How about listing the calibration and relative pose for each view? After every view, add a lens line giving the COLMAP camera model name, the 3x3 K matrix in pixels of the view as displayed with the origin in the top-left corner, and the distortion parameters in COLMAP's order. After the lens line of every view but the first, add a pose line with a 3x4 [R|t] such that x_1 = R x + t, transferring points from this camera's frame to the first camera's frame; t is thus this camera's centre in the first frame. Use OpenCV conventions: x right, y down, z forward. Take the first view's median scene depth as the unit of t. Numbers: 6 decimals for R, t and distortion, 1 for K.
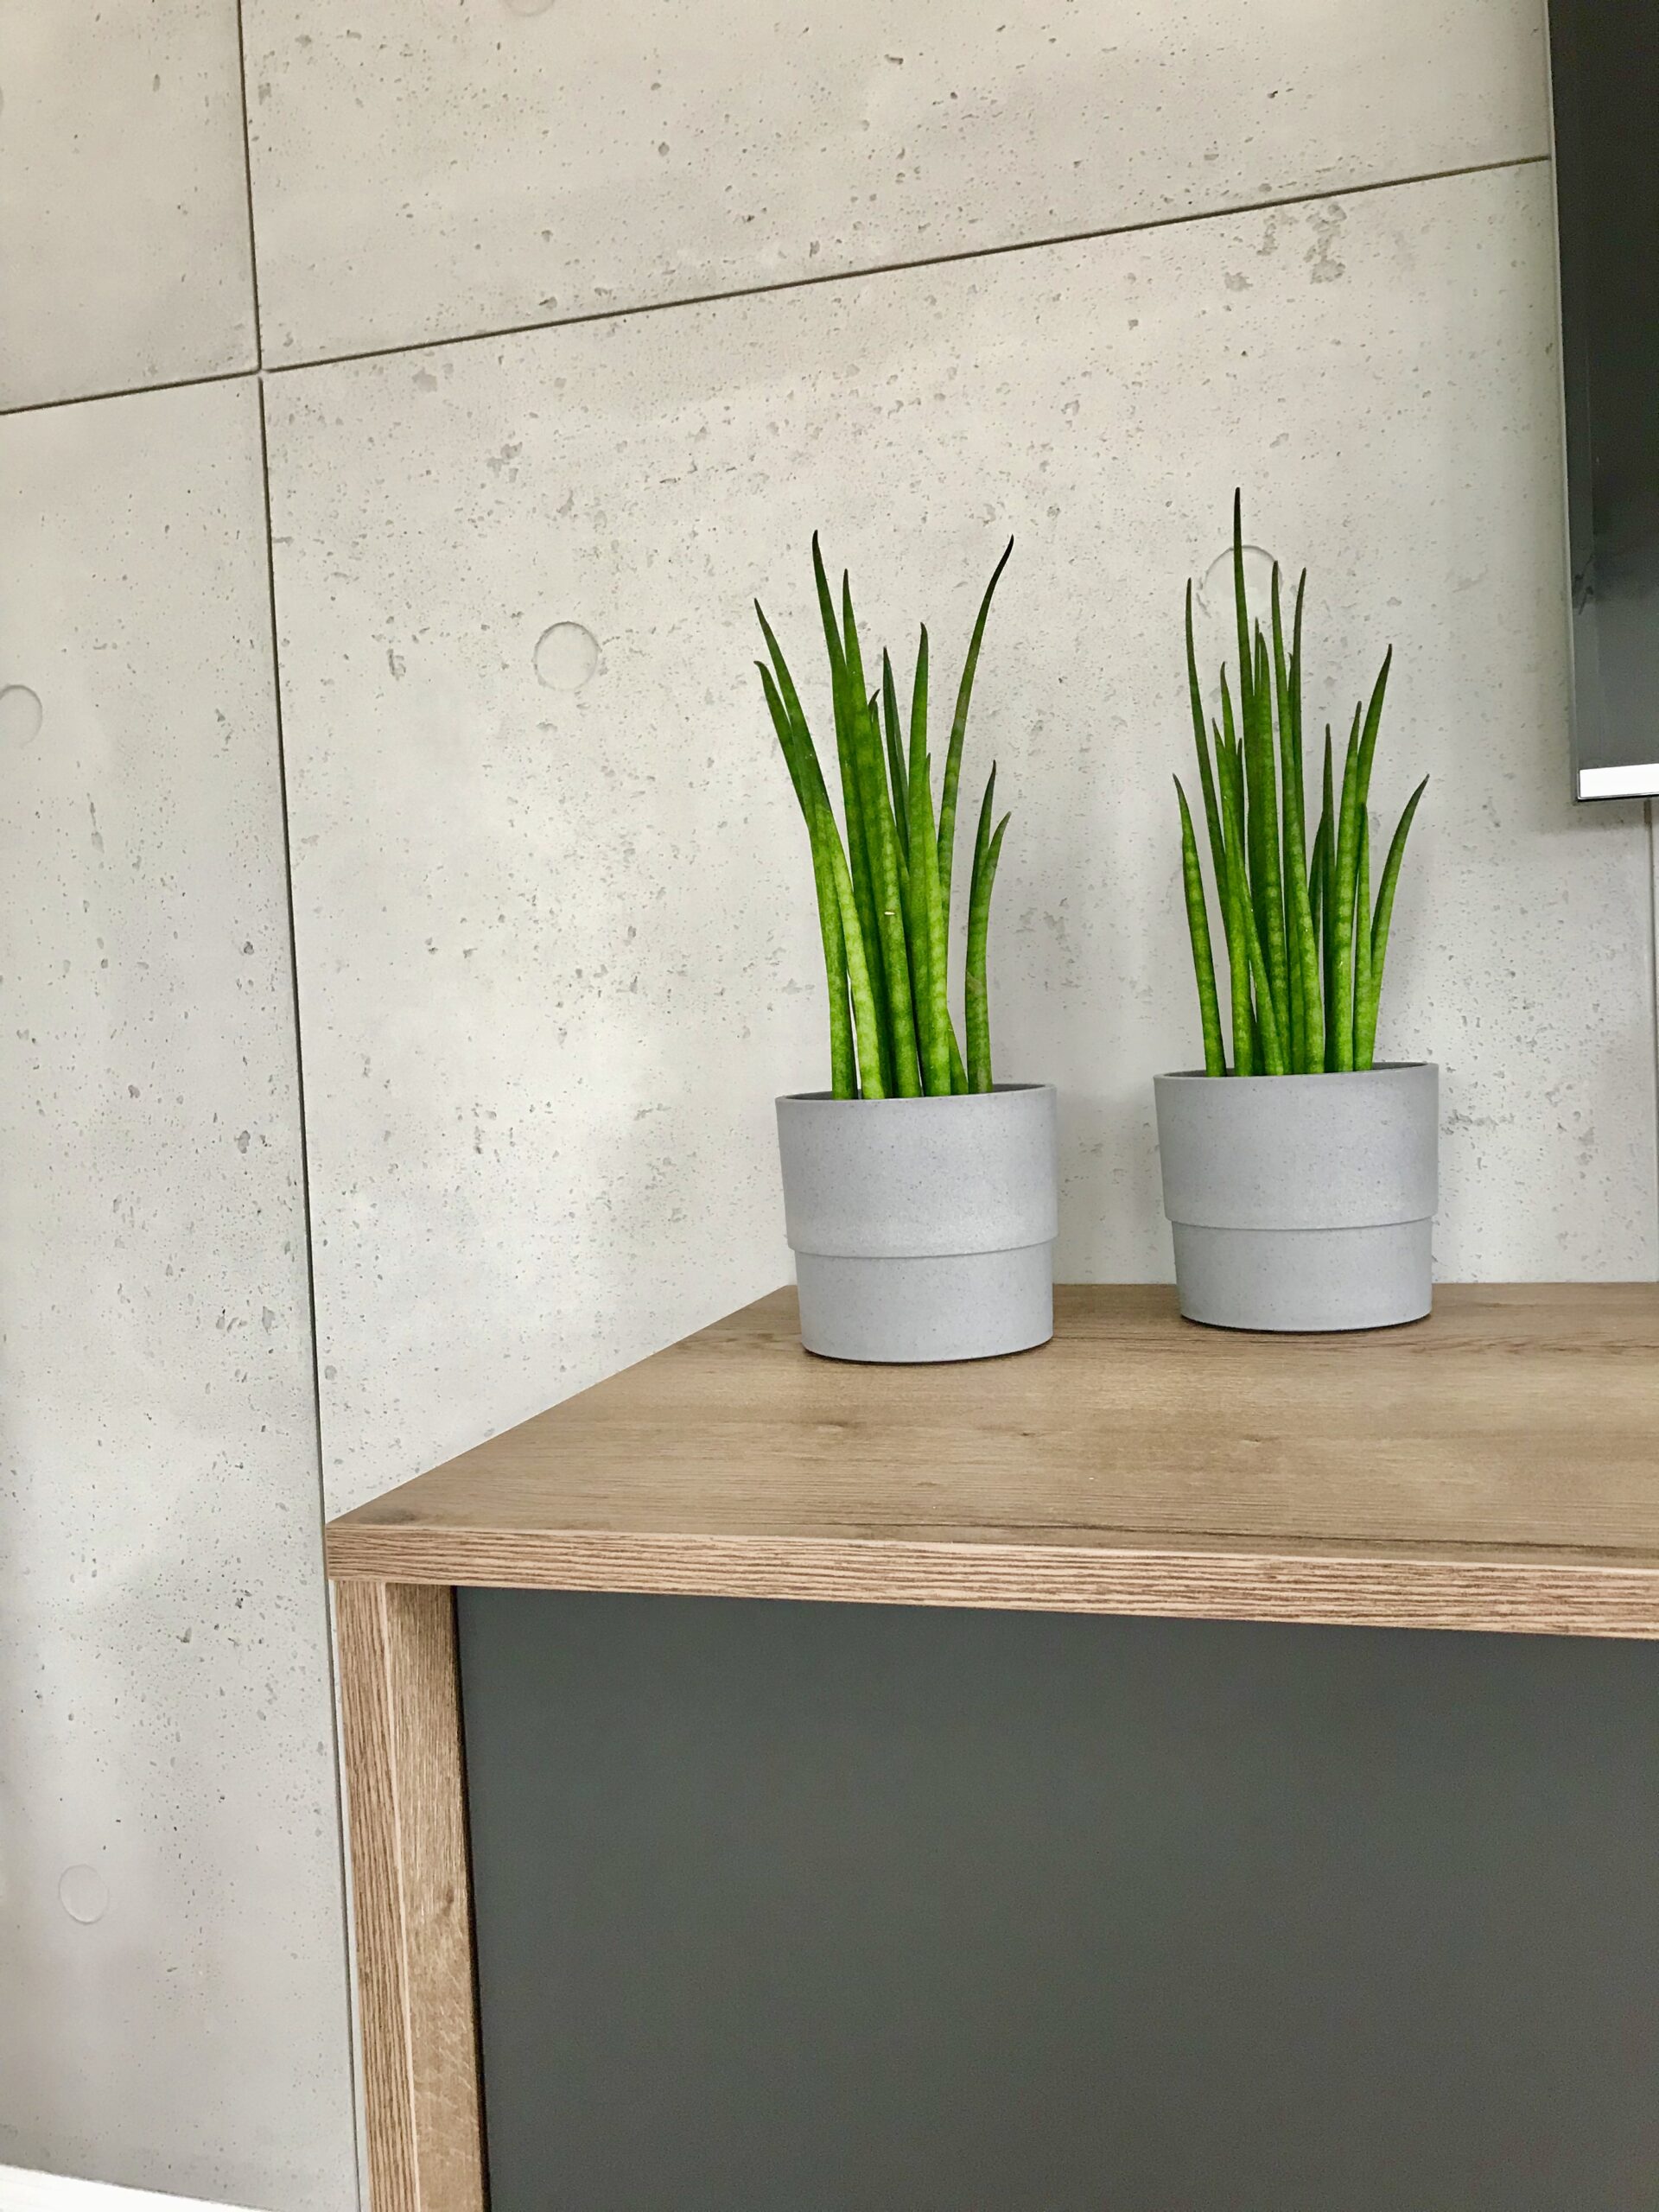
lens RADIAL K [[1811.1, 0, 839.8], [0, 1811.1, 1093.0], [0, 0, 1]] dist [-0.001163, 0.020901]
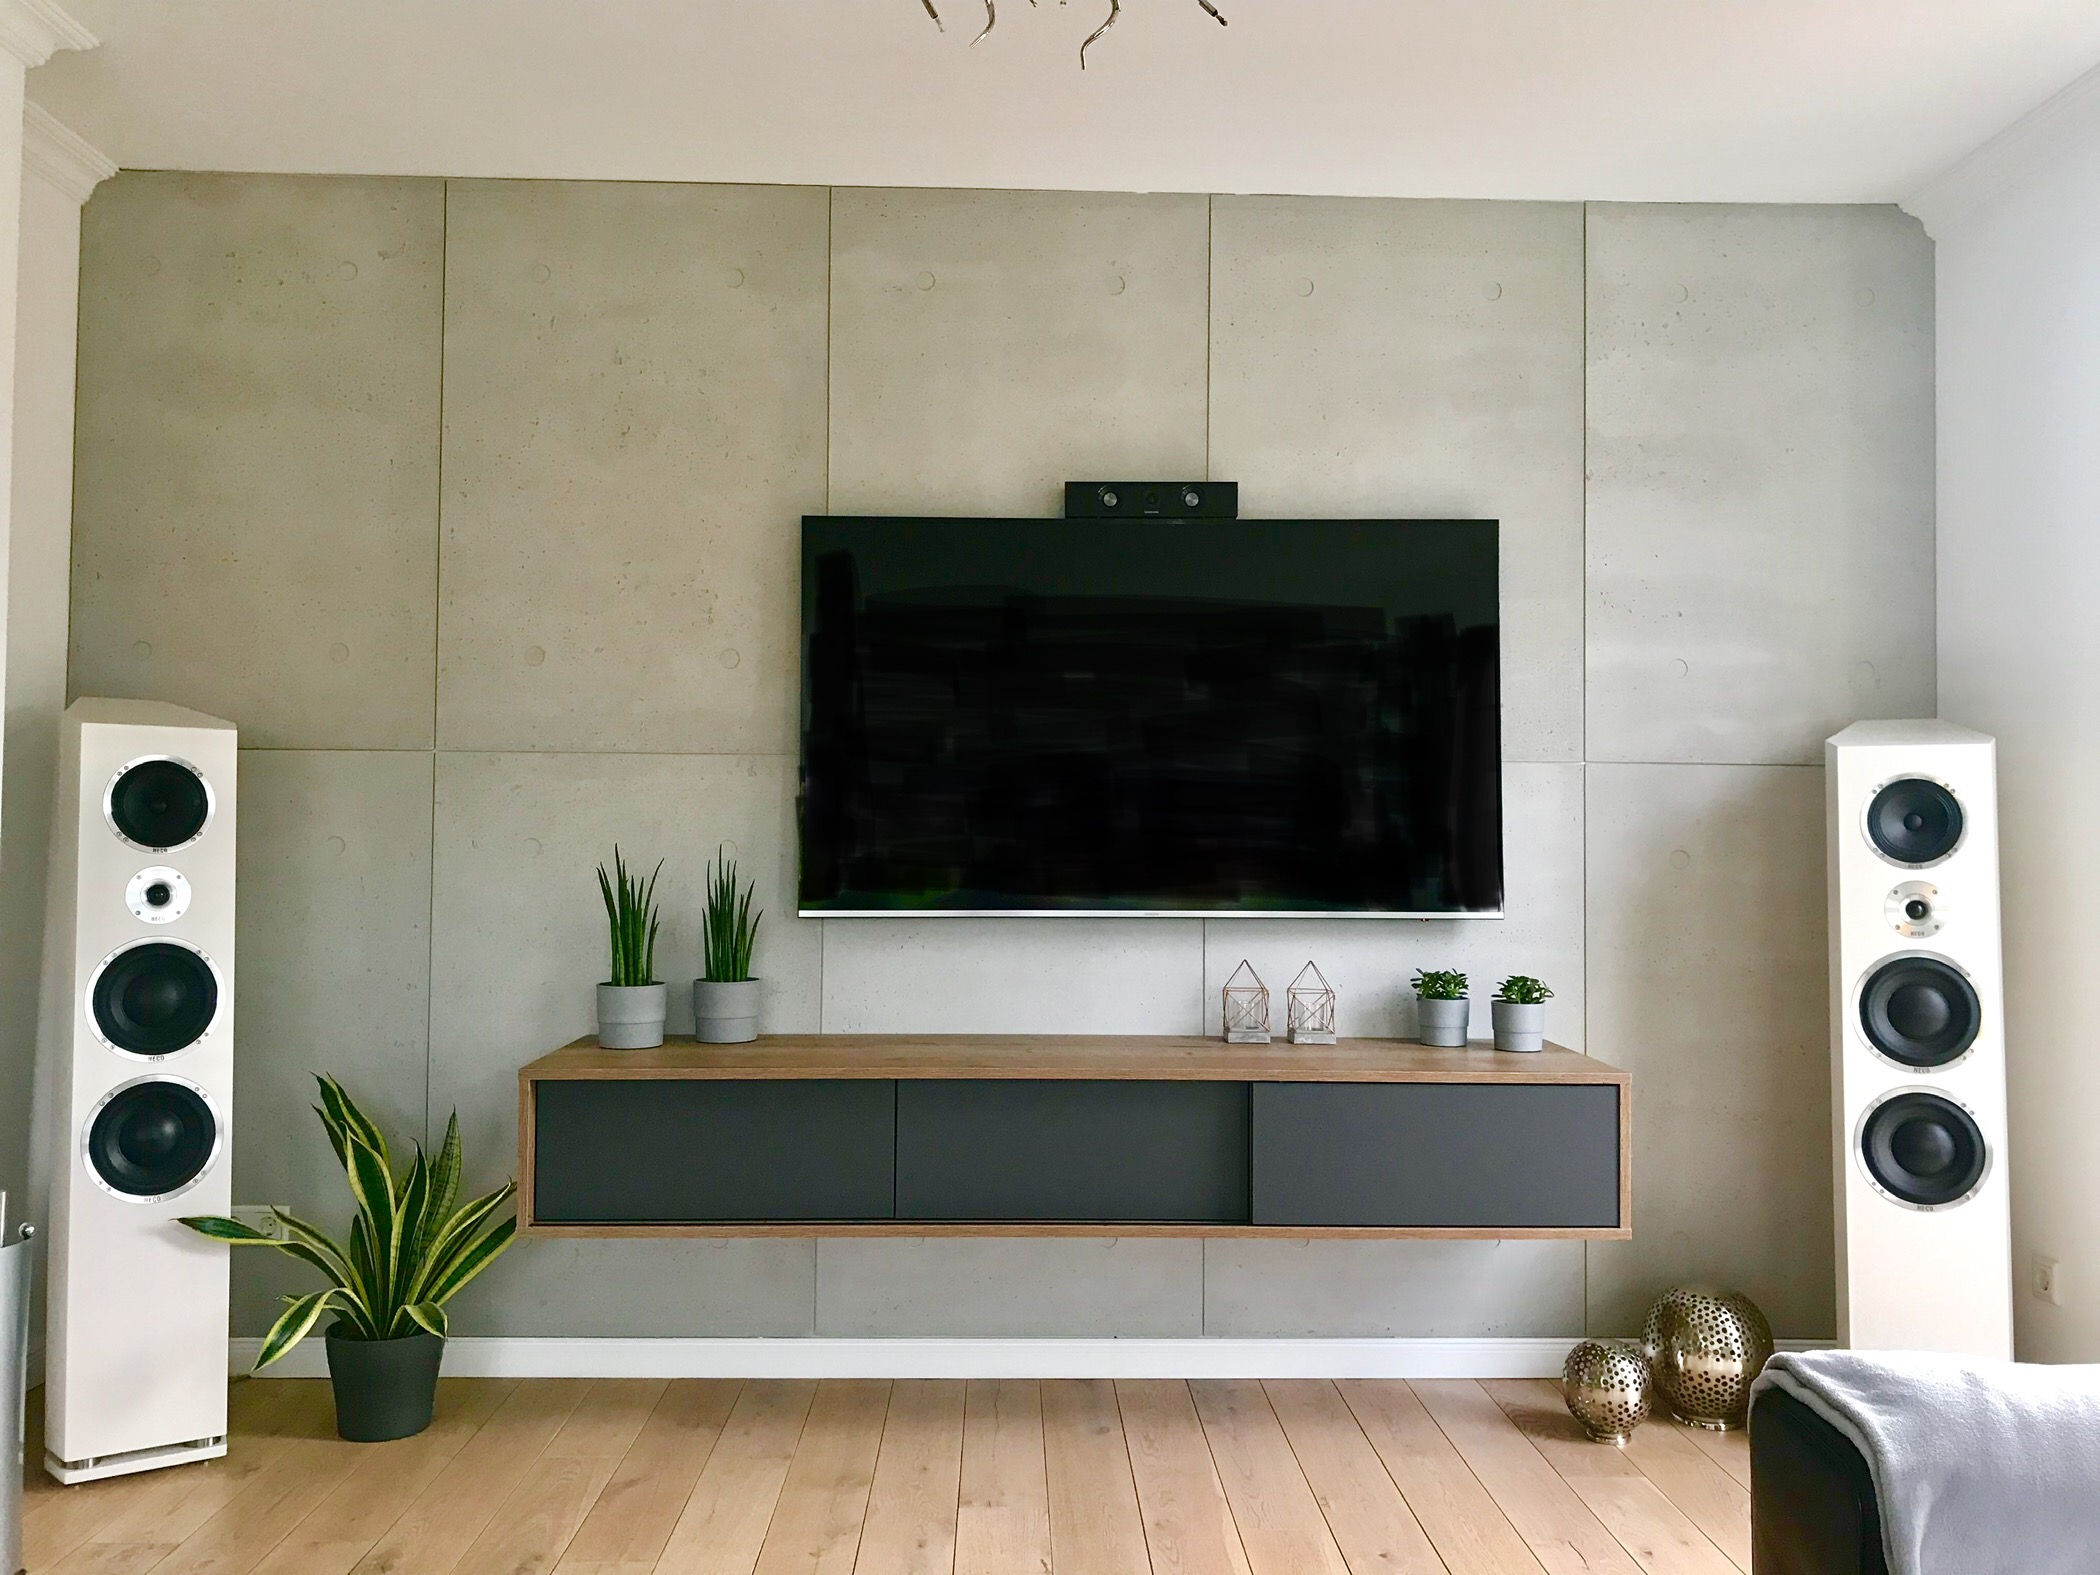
lens RADIAL K [[1719.4, 0, 1061.8], [0, 1719.4, 785.2], [0, 0, 1]] dist [-0.001163, 0.020901]
pose [[0.945906, 0.067190, 0.317407, -0.266442], [-0.042484, 0.995548, -0.084134, -0.141554], [-0.321647, 0.066098, 0.944550, -2.646186]]
